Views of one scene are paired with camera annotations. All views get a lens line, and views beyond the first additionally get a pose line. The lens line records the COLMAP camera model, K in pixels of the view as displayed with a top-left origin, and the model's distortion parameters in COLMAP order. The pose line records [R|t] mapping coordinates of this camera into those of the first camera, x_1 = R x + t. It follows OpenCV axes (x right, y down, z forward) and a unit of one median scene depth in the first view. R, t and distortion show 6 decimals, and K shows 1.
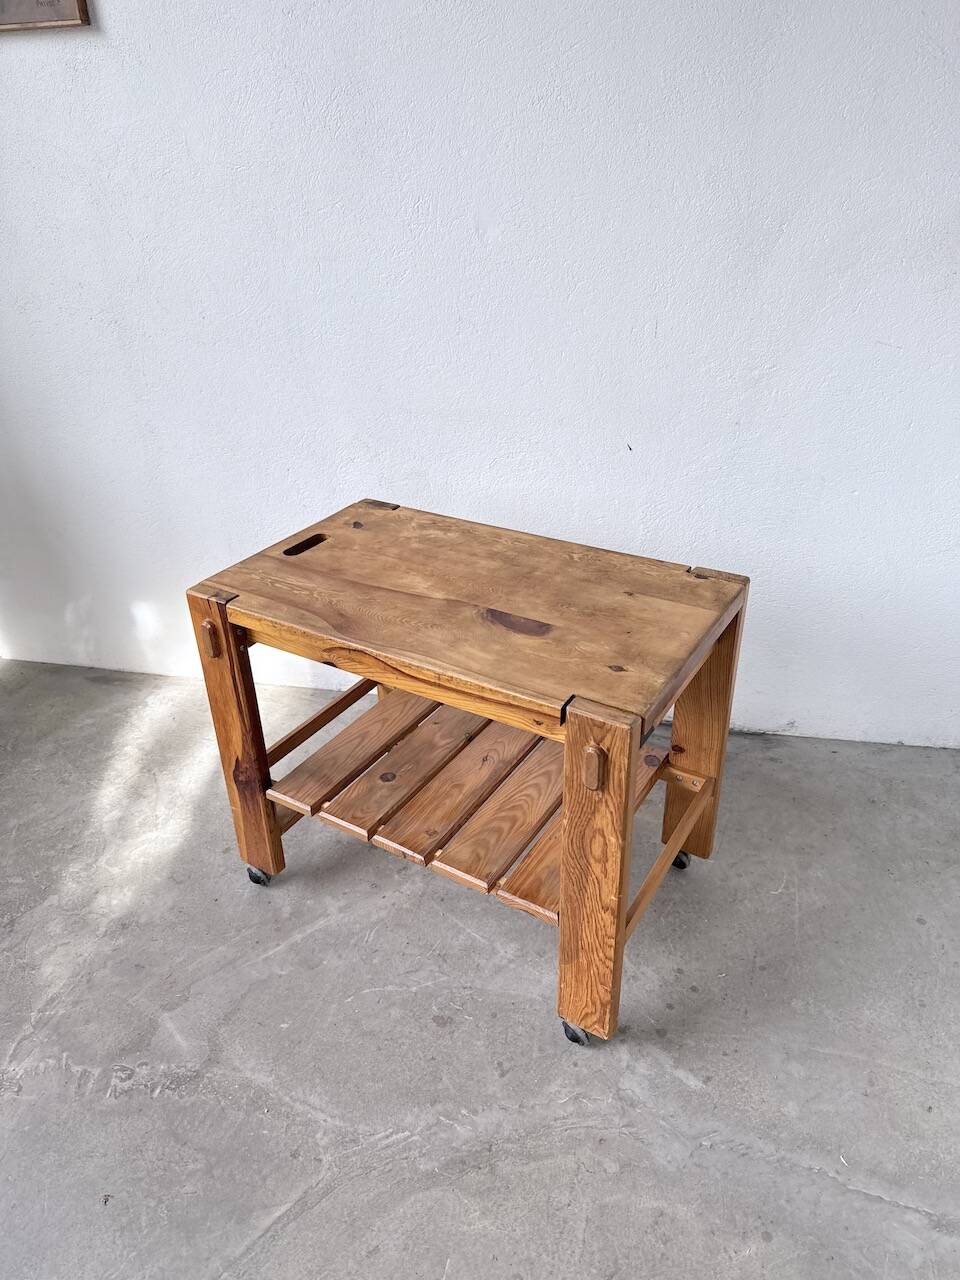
lens RADIAL K [[896.1, 0, 476.8], [0, 896.1, 636.1], [0, 0, 1]] dist [0.098605, -0.150329]
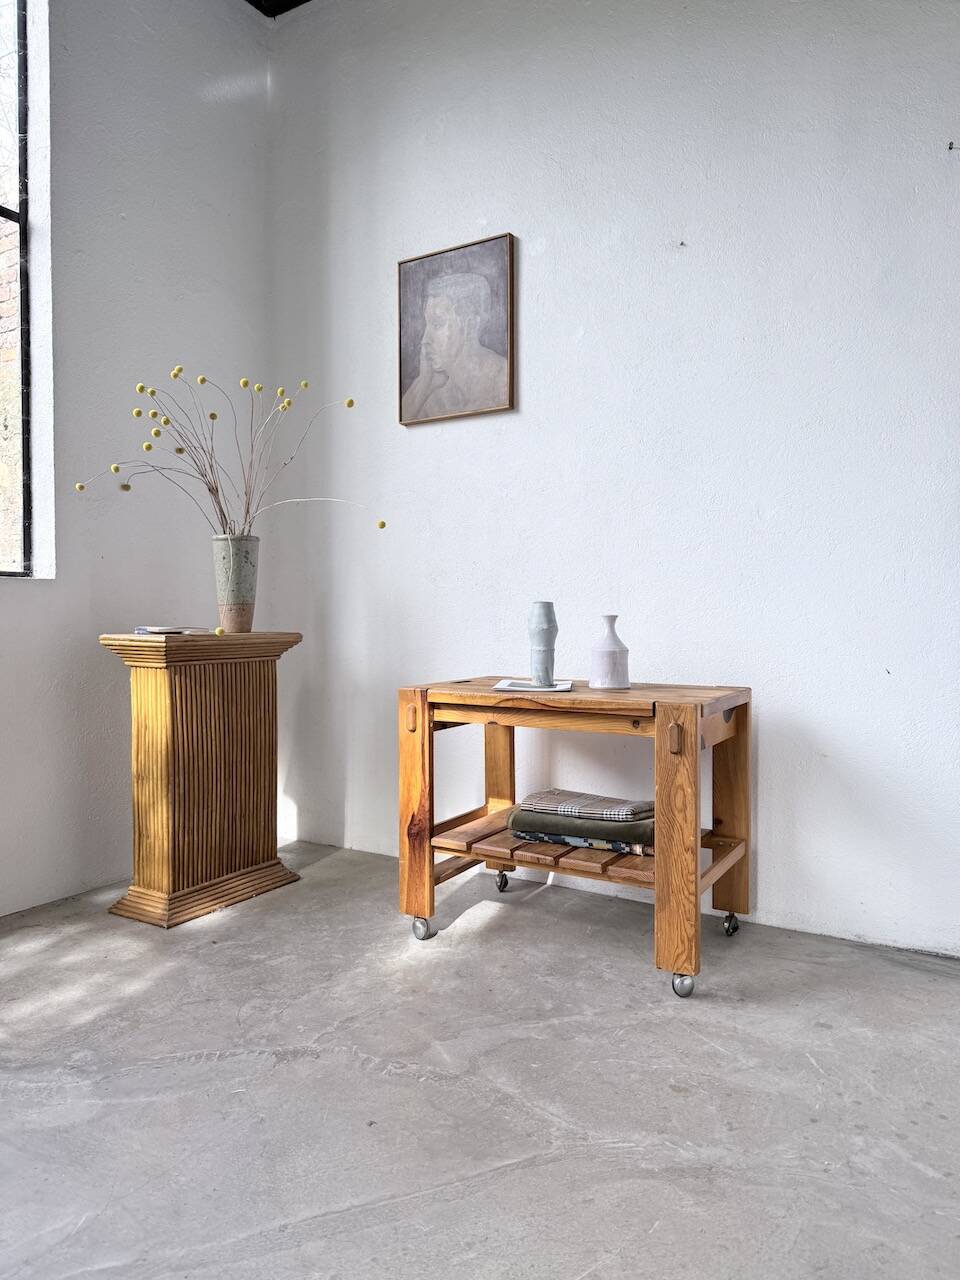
lens RADIAL K [[905.5, 0, 473.4], [0, 905.5, 631.5], [0, 0, 1]] dist [0.095485, -0.153306]
pose [[0.999565, 0.023557, 0.017724, -0.219839], [-0.012485, 0.882897, -0.469401, 0.607141], [-0.026706, 0.468976, 0.882807, -0.455335]]
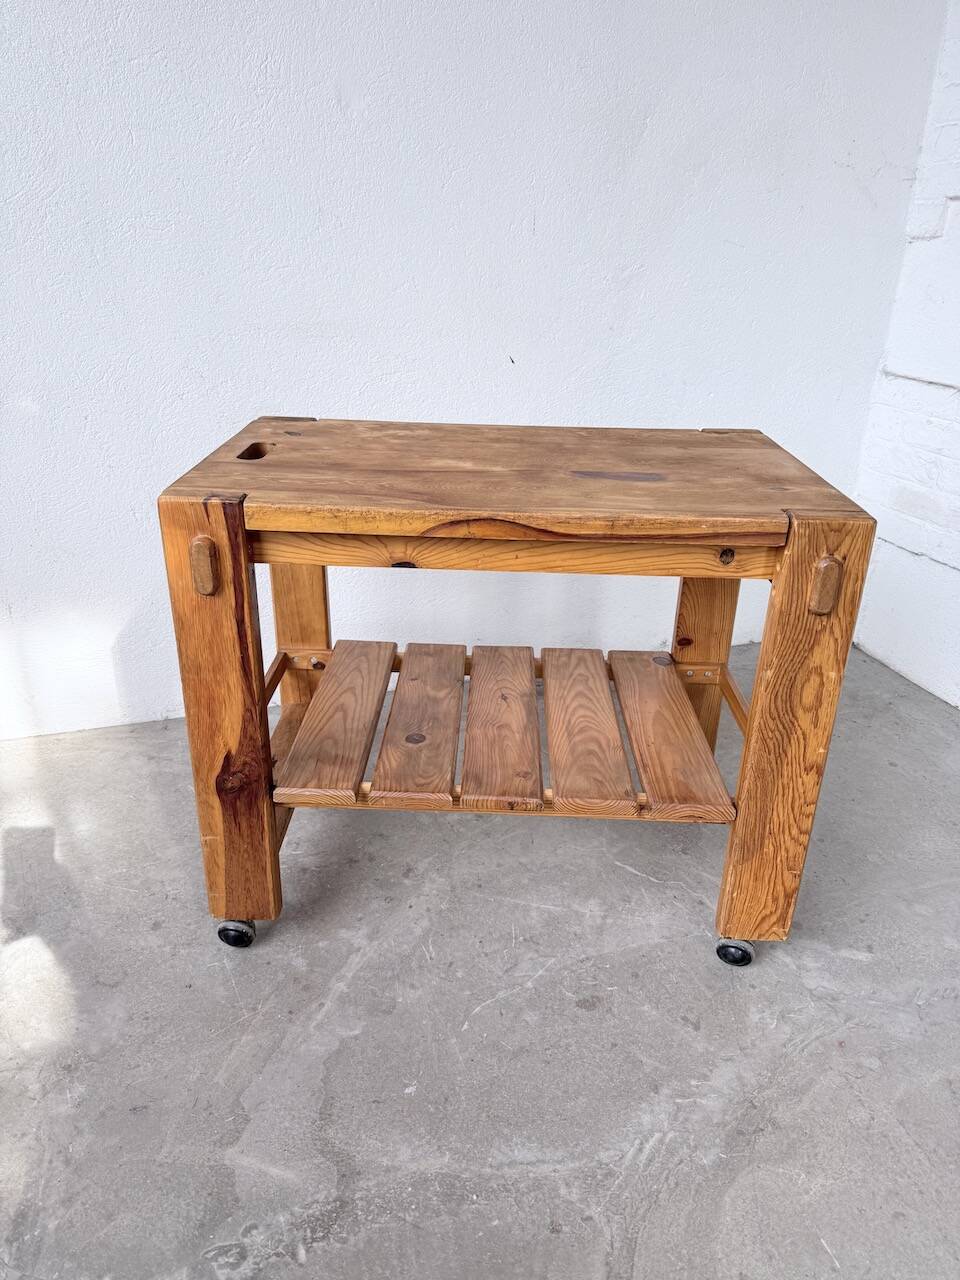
lens RADIAL K [[895.4, 0, 475.5], [0, 895.4, 638.7], [0, 0, 1]] dist [0.070461, -0.094516]
pose [[0.862062, -0.164993, 0.479194, -0.455366], [0.207748, 0.977476, -0.037176, 0.124566], [-0.462267, 0.131600, 0.876921, 0.318464]]
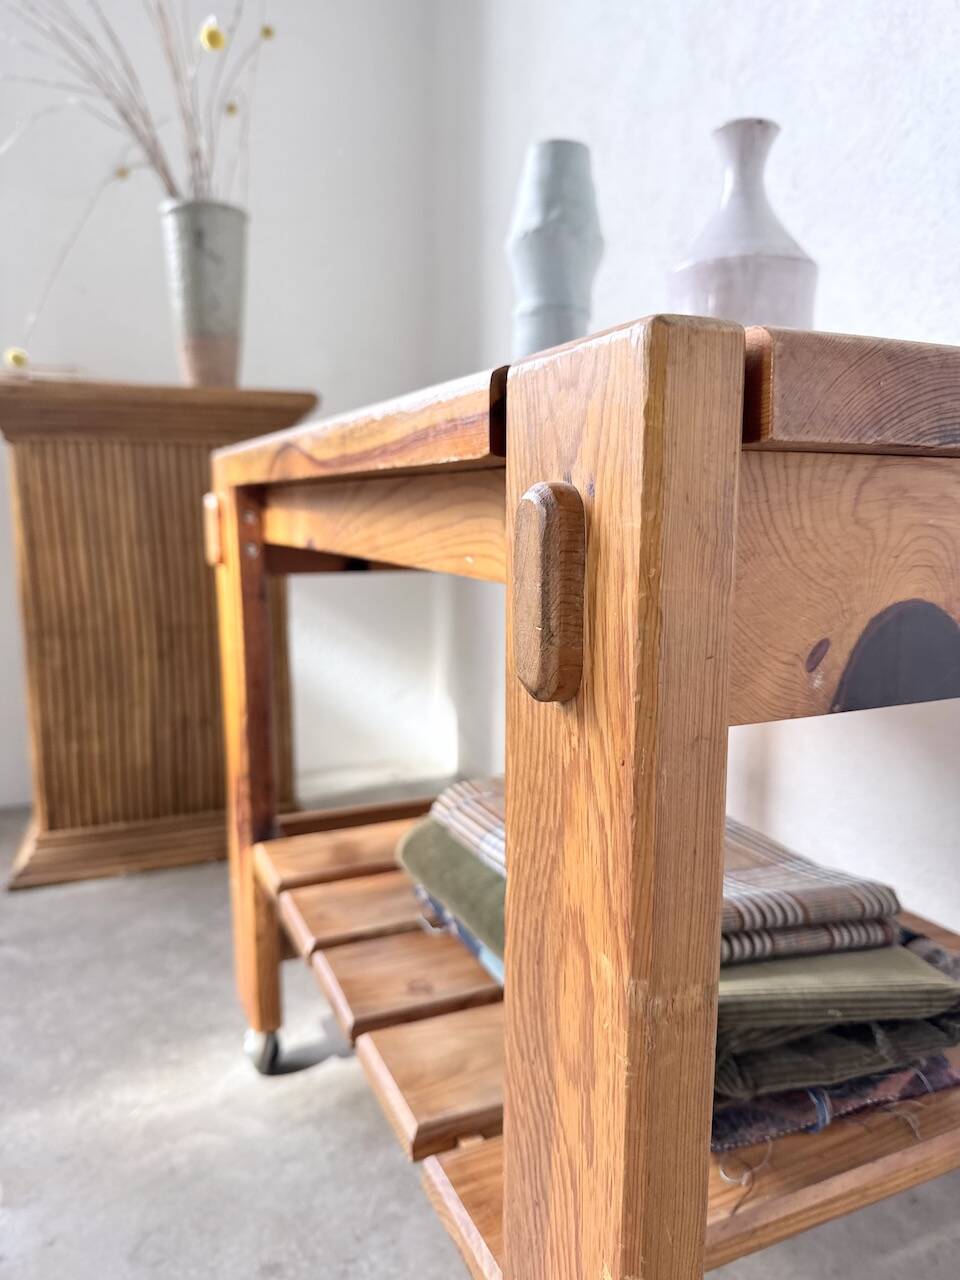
lens RADIAL K [[928.6, 0, 482.8], [0, 928.6, 642.4], [0, 0, 1]] dist [0.004303, -0.028016]
pose [[0.823291, 0.104328, -0.557949, 0.201216], [-0.292332, 0.920511, -0.259234, 0.179871], [0.486553, 0.376532, 0.788346, 0.629688]]
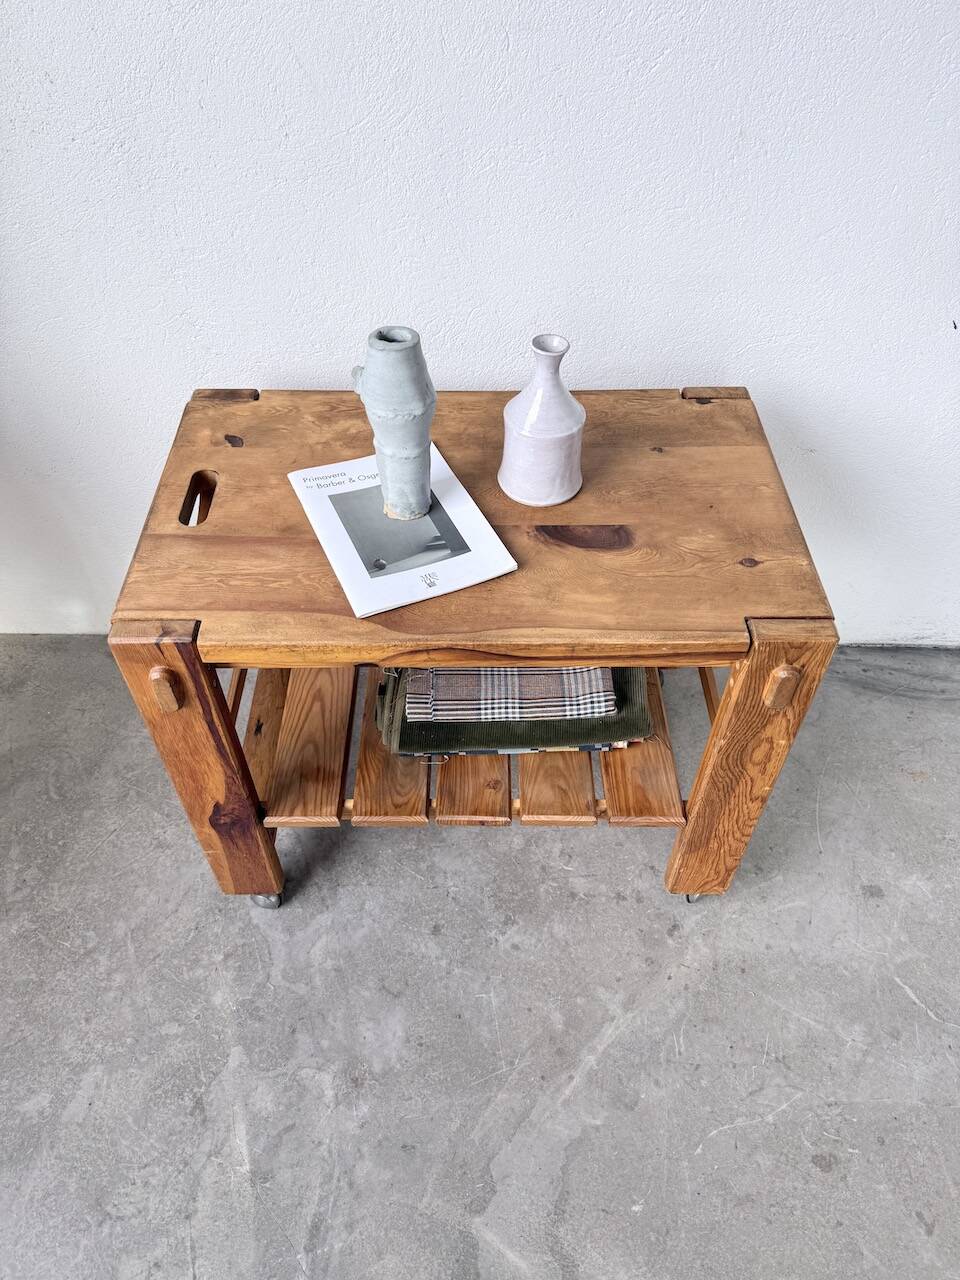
lens RADIAL K [[903.5, 0, 473.8], [0, 903.5, 641.5], [0, 0, 1]] dist [0.075217, -0.109966]
pose [[0.849739, -0.374872, 0.370696, -0.341241], [0.239638, 0.900941, 0.361773, -0.224123], [-0.469593, -0.218580, 0.855398, 0.310412]]
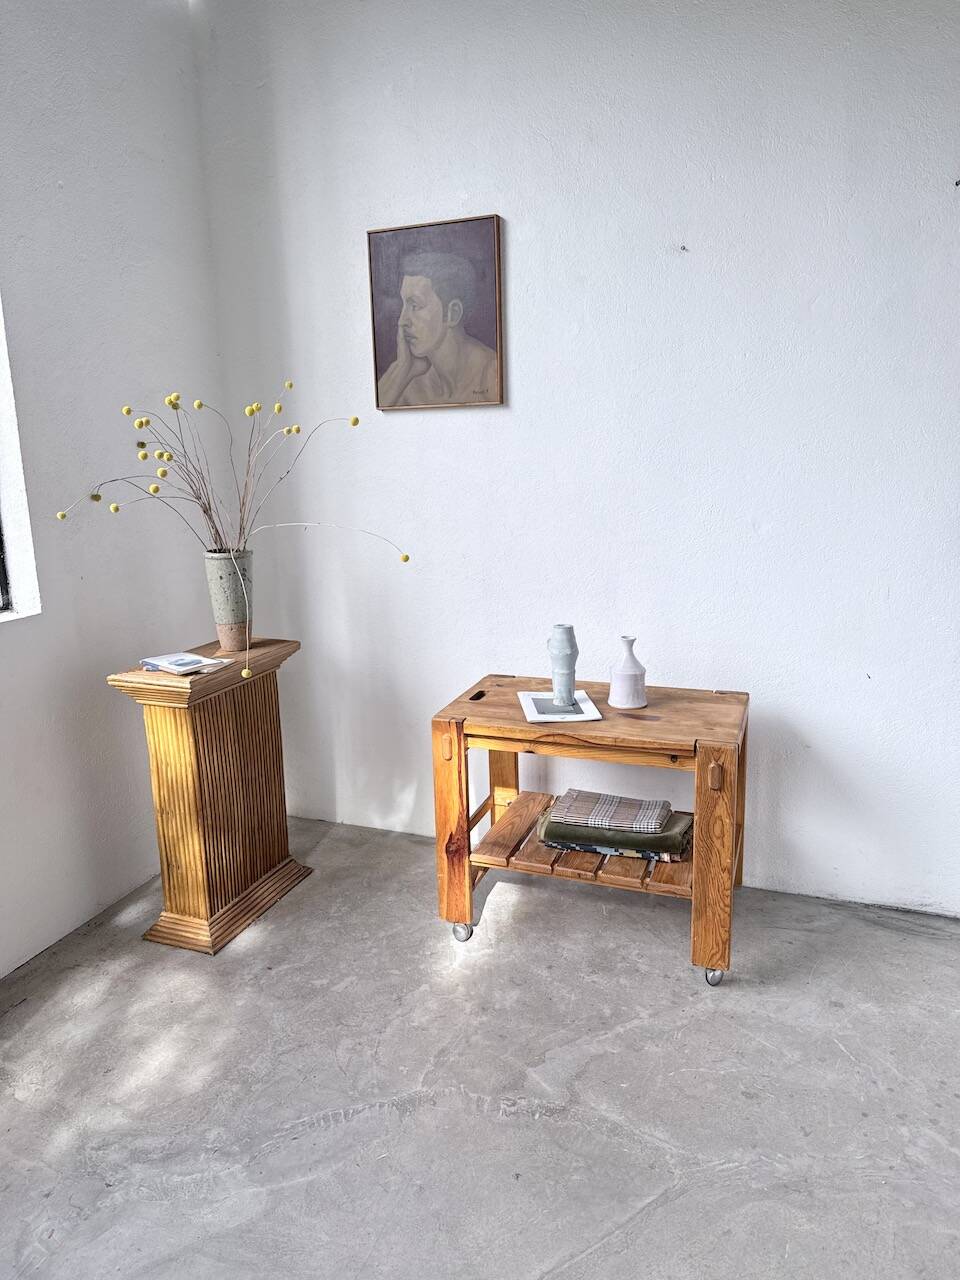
lens RADIAL K [[905.5, 0, 473.4], [0, 905.5, 631.5], [0, 0, 1]] dist [0.095485, -0.153306]
pose [[0.980494, -0.040854, 0.192254, -0.555357], [0.096521, 0.952171, -0.289920, 0.282600], [-0.171214, 0.302822, 0.937542, -0.601023]]
